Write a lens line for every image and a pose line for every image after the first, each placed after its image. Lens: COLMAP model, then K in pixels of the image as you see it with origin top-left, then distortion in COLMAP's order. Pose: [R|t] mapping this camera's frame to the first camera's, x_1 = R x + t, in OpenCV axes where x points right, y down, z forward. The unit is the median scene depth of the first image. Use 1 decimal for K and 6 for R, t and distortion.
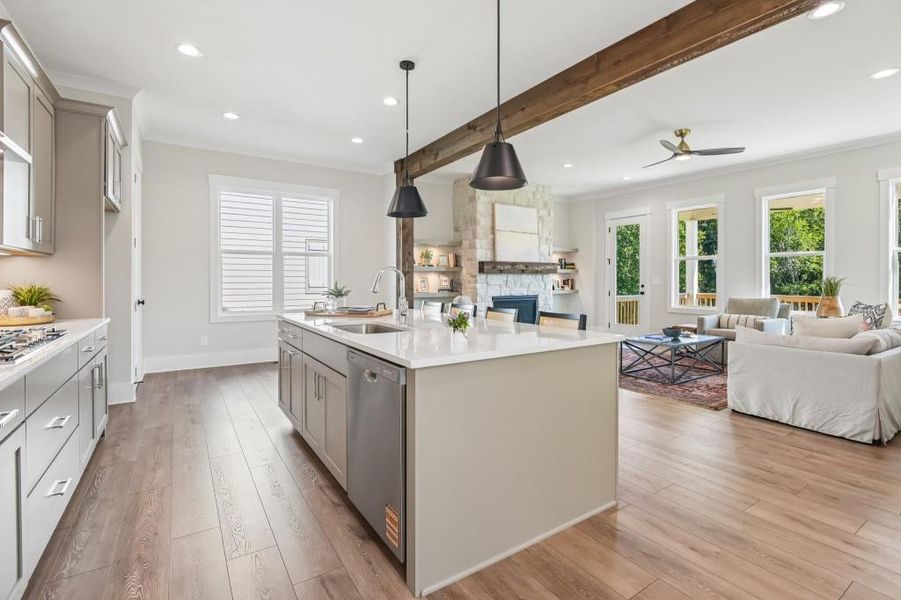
lens RADIAL K [[420.2, 0, 452.0], [0, 420.2, 287.4], [0, 0, 1]] dist [-0.001324, 0.000243]
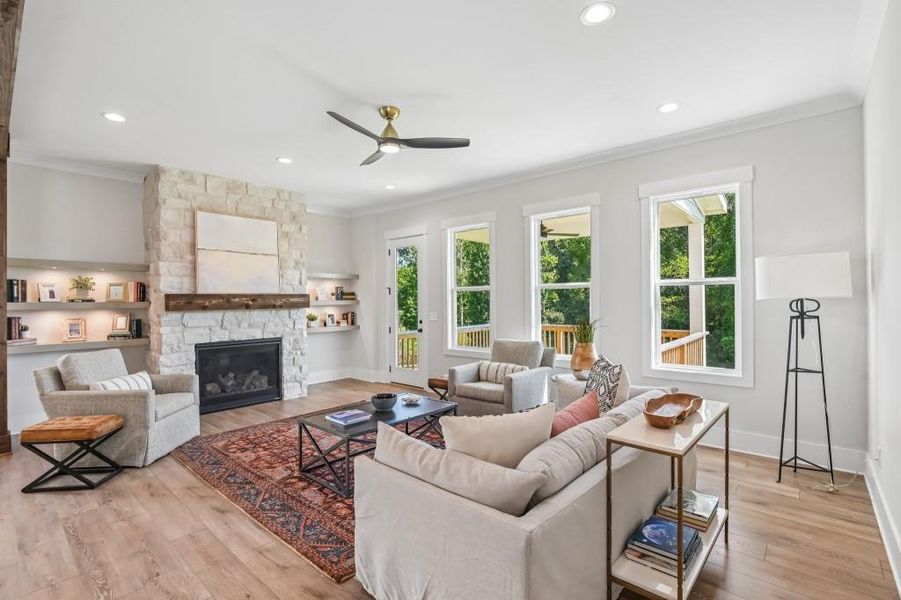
lens RADIAL K [[413.7, 0, 450.5], [0, 413.7, 300.0], [0, 0, 1]] dist [-0.010702, 0.000067]
pose [[0.965356, -0.007032, 0.260840, 0.320471], [0.012228, 0.999758, -0.018302, -0.032519], [-0.260648, 0.020858, 0.965209, 0.224060]]
